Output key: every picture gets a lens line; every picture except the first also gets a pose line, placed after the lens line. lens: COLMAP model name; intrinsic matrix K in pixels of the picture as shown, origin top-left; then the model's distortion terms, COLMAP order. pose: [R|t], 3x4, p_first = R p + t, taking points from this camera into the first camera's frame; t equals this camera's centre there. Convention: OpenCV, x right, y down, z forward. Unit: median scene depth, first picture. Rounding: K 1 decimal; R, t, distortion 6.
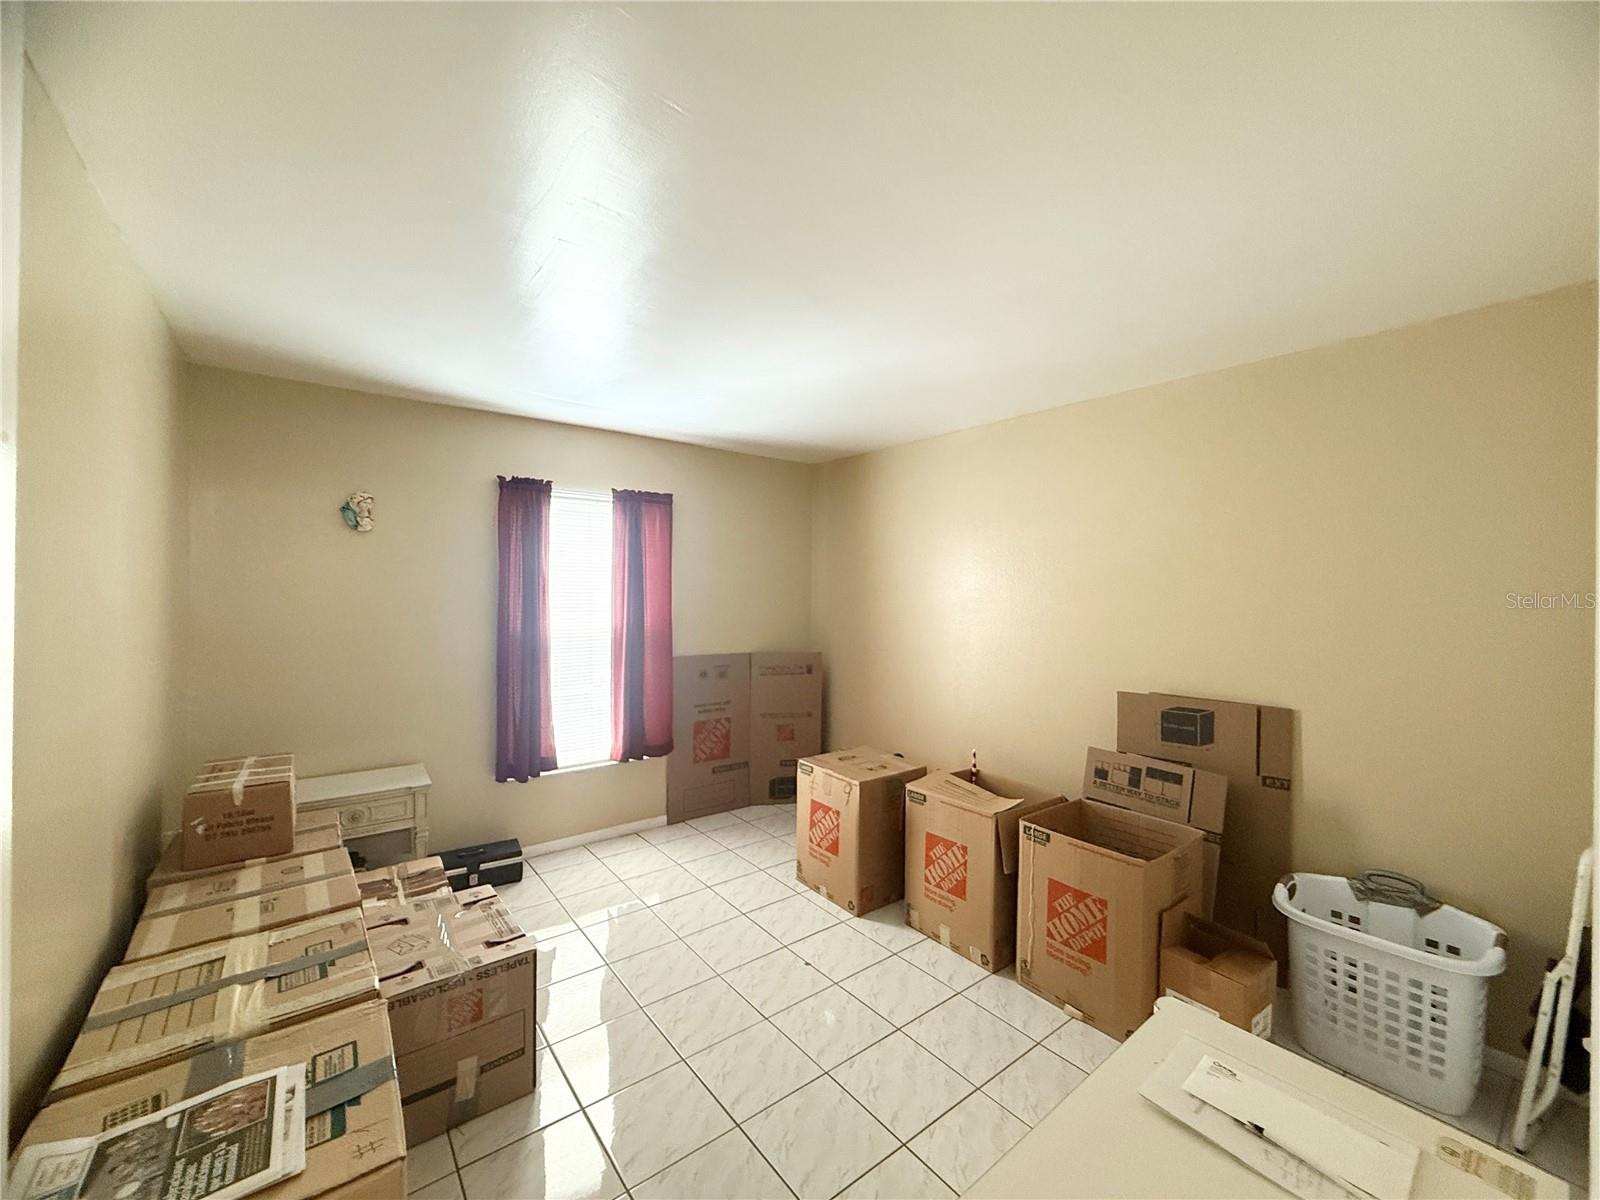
lens RADIAL K [[634.8, 0, 795.7], [0, 634.8, 598.3], [0, 0, 1]] dist [-0.001534, 0.000505]
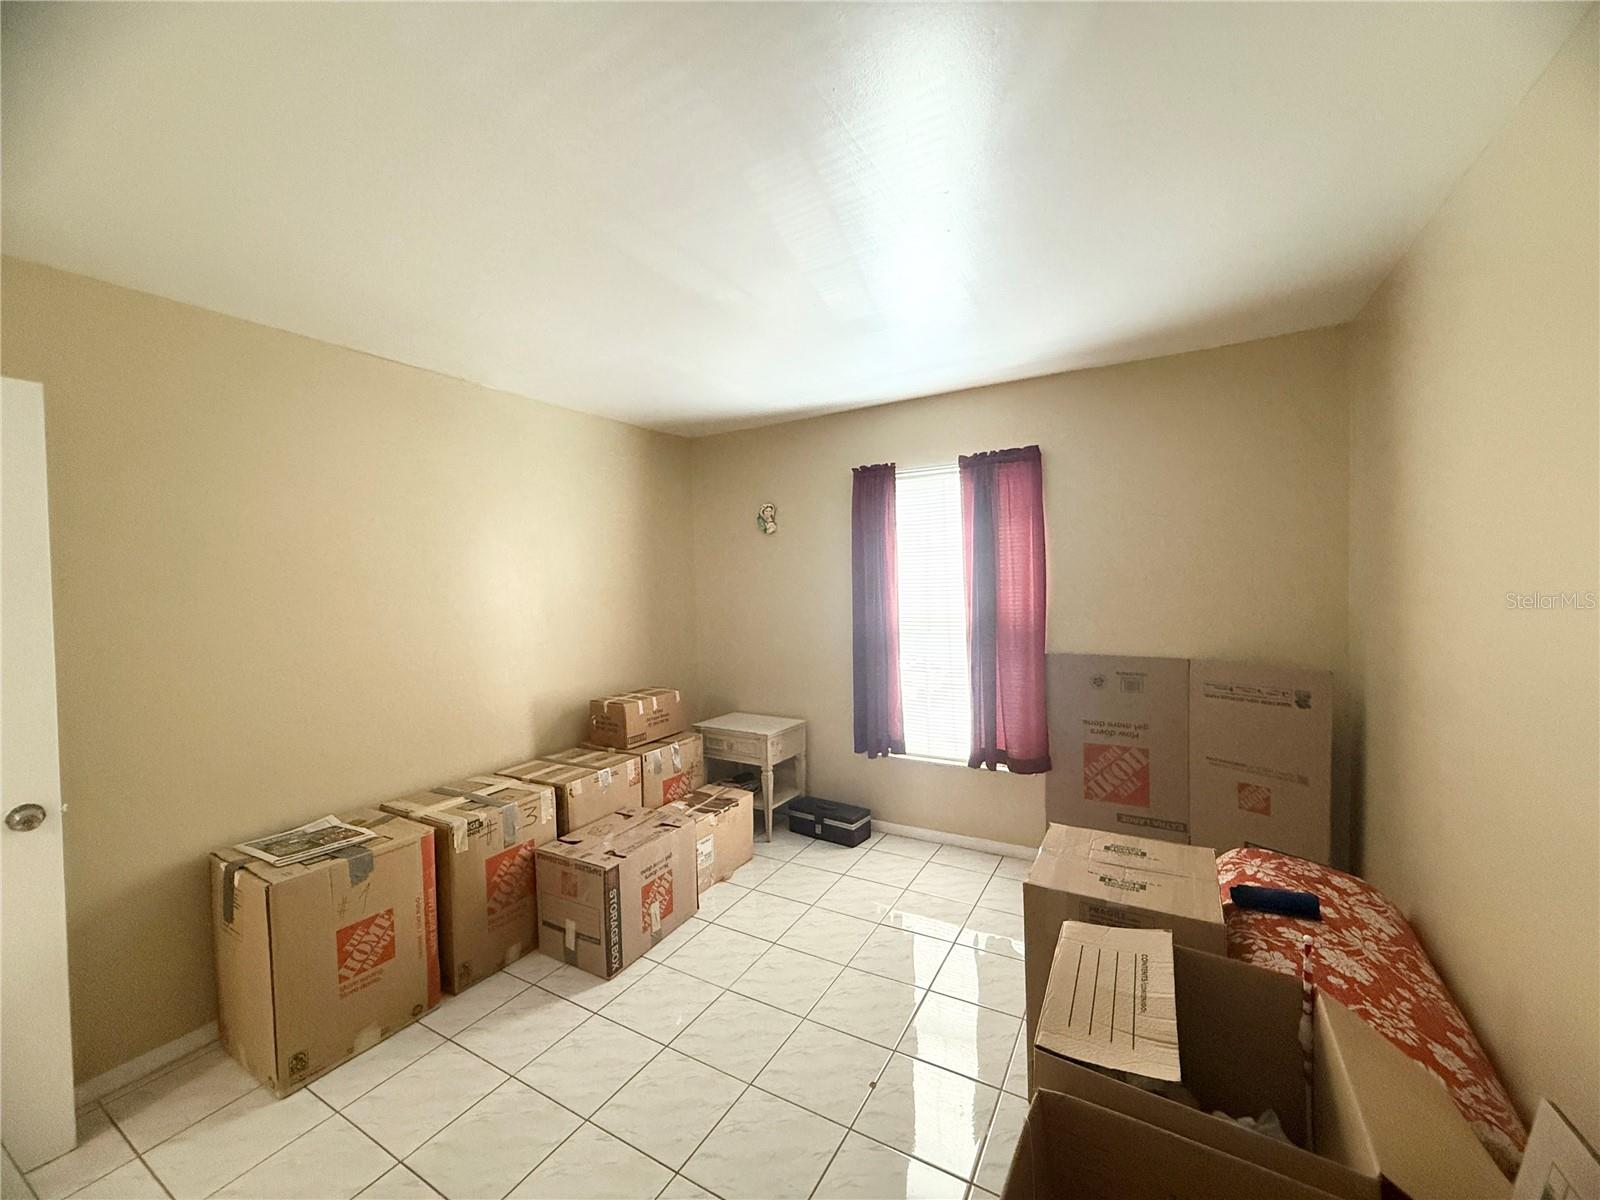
lens RADIAL K [[634.8, 0, 795.7], [0, 634.8, 598.3], [0, 0, 1]] dist [-0.001534, 0.000505]
pose [[0.379900, 0.010390, -0.924969, 0.474772], [0.019015, 0.999638, 0.019038, 0.004135], [0.924832, -0.024821, 0.379565, 0.479314]]
